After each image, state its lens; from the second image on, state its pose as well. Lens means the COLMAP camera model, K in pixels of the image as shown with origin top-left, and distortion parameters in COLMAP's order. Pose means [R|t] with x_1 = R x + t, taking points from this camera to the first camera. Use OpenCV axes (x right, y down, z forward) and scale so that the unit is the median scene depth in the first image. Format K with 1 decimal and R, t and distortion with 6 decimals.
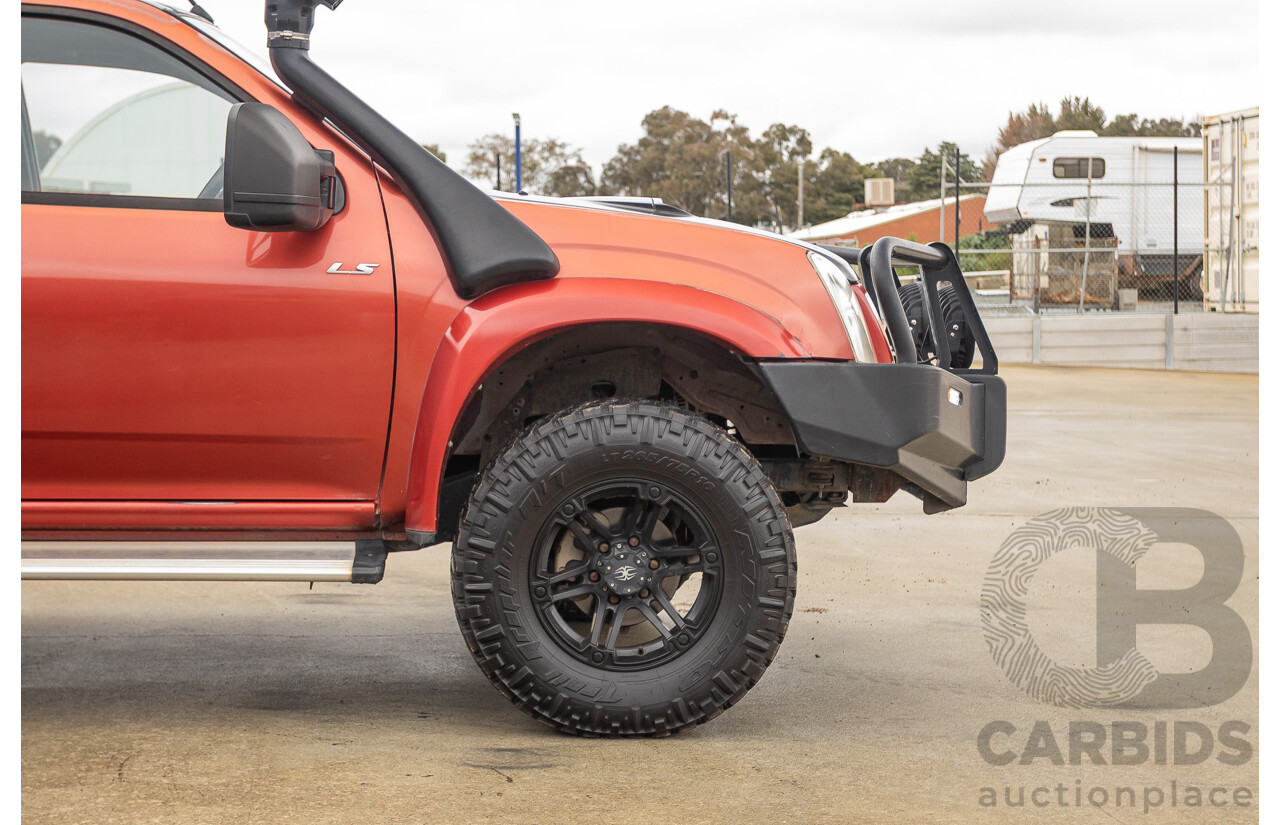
lens RADIAL K [[2242.9, 0, 682.3], [0, 2242.9, 442.6], [0, 0, 1]] dist [-0.024605, 0.000000]
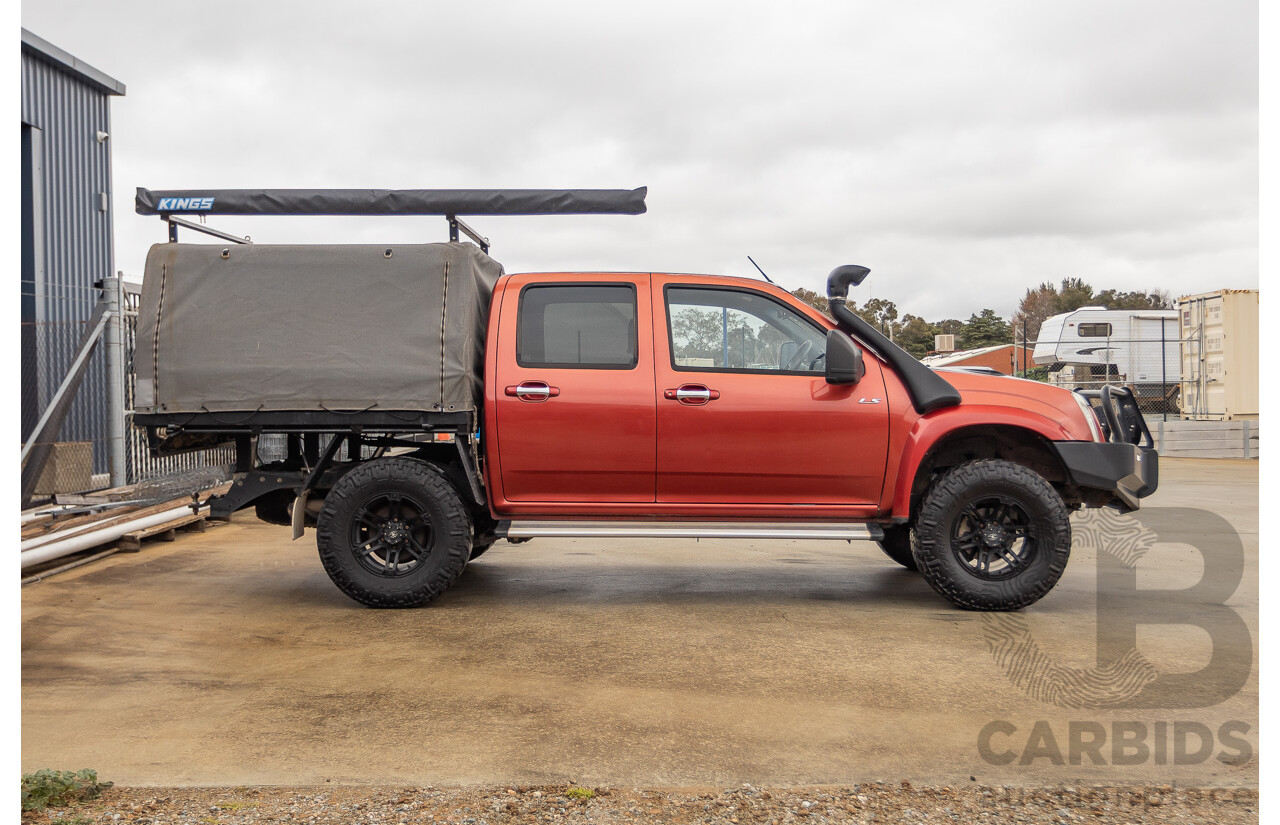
lens RADIAL K [[1543.9, 0, 636.5], [0, 1543.9, 414.8], [0, 0, 1]] dist [0.001962, 0.000000]
pose [[0.995759, -0.004977, -0.091863, -0.052533], [-0.000881, 0.997974, -0.063616, 0.007808], [0.091993, 0.063427, 0.993738, -0.124950]]
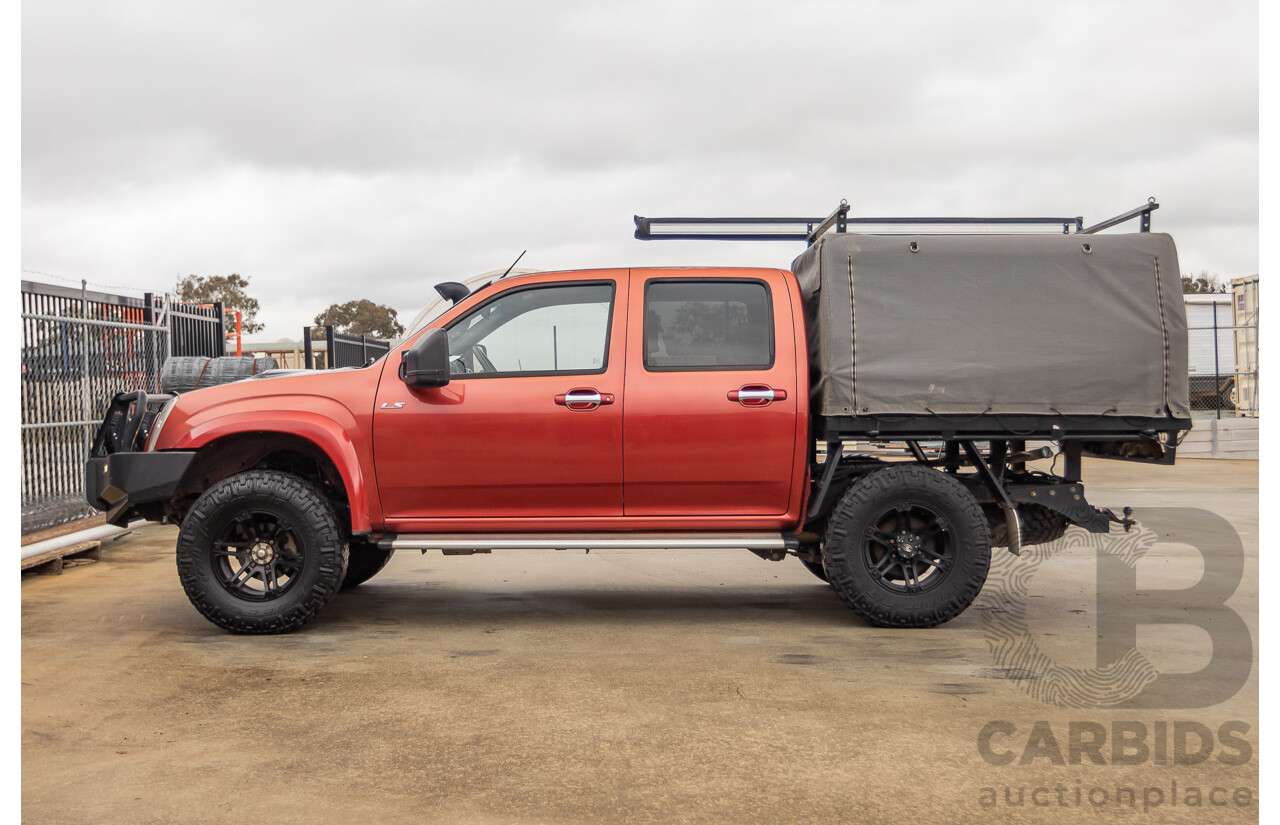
lens RADIAL K [[1638.2, 0, 647.3], [0, 1638.2, 406.1], [0, 0, 1]] dist [0.022399, 0.000000]
pose [[0.995426, -0.019396, -0.093544, -0.040707], [0.012863, 0.997468, -0.069938, 0.002004], [0.094664, 0.068415, 0.993156, -0.061608]]
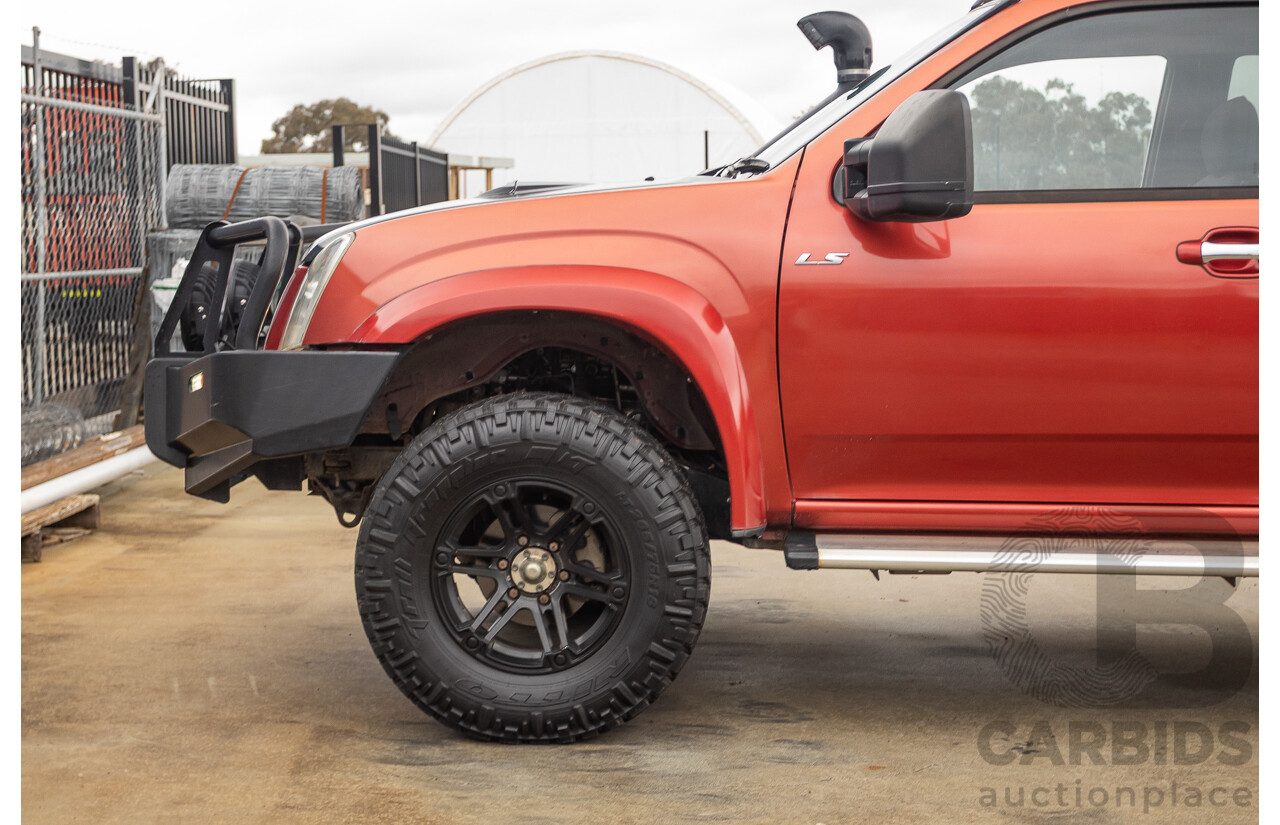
lens RADIAL K [[2242.9, 0, 631.6], [0, 2242.9, 410.2], [0, 0, 1]] dist [-0.024605, 0.000000]
pose [[0.993012, 0.004723, -0.117921, -0.116212], [-0.004978, 0.999986, -0.001869, -0.007382], [0.117910, 0.002443, 0.993021, 0.053343]]
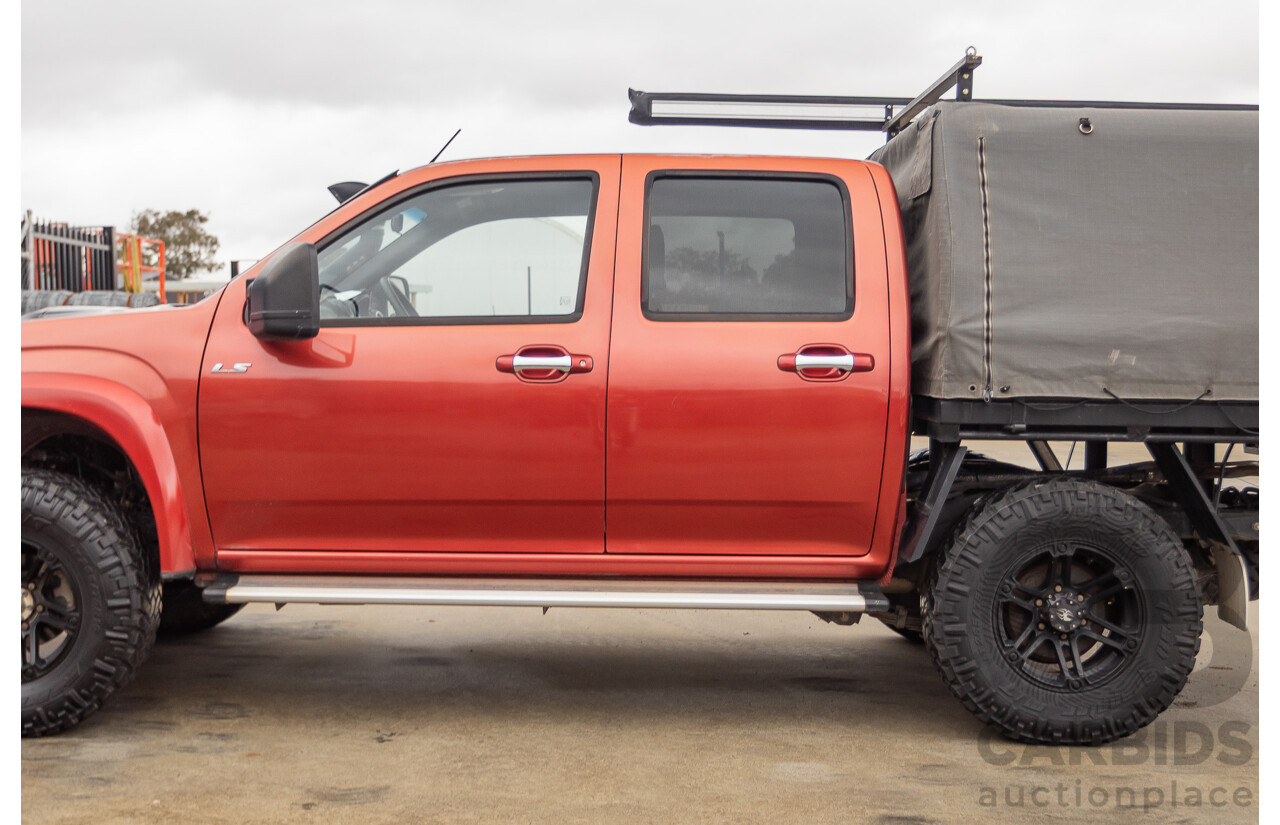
lens RADIAL K [[1638.2, 0, 656.1], [0, 1638.2, 414.6], [0, 0, 1]] dist [0.022399, 0.000000]
pose [[0.996949, 0.001874, -0.078030, -0.054698], [-0.004598, 0.999385, -0.034749, -0.009428], [0.077917, 0.035002, 0.996345, 0.065274]]
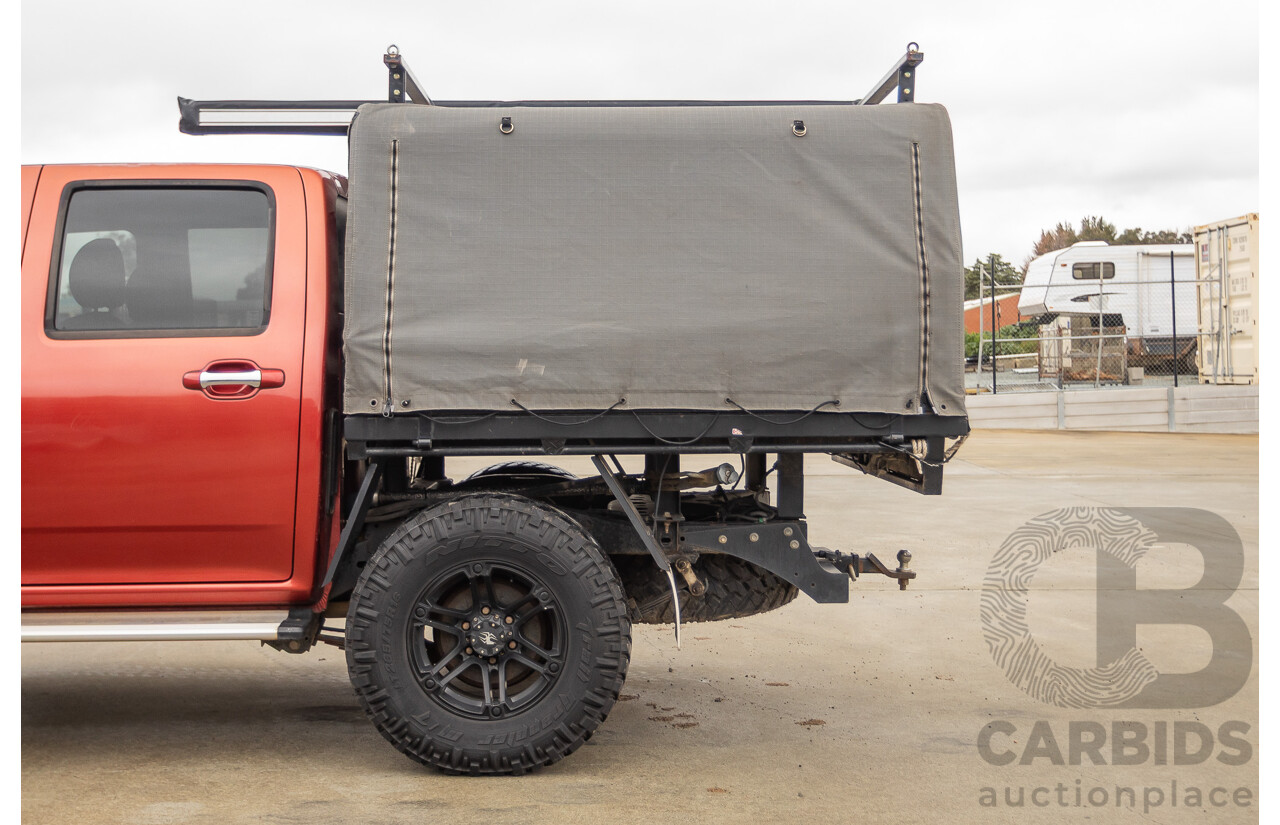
lens RADIAL K [[1638.2, 0, 676.3], [0, 1638.2, 412.7], [0, 0, 1]] dist [0.022399, 0.000000]
pose [[0.996631, -0.021045, -0.079276, 0.017994], [0.017735, 0.998951, -0.042230, -0.009951], [0.080082, 0.040682, 0.995958, 0.080540]]
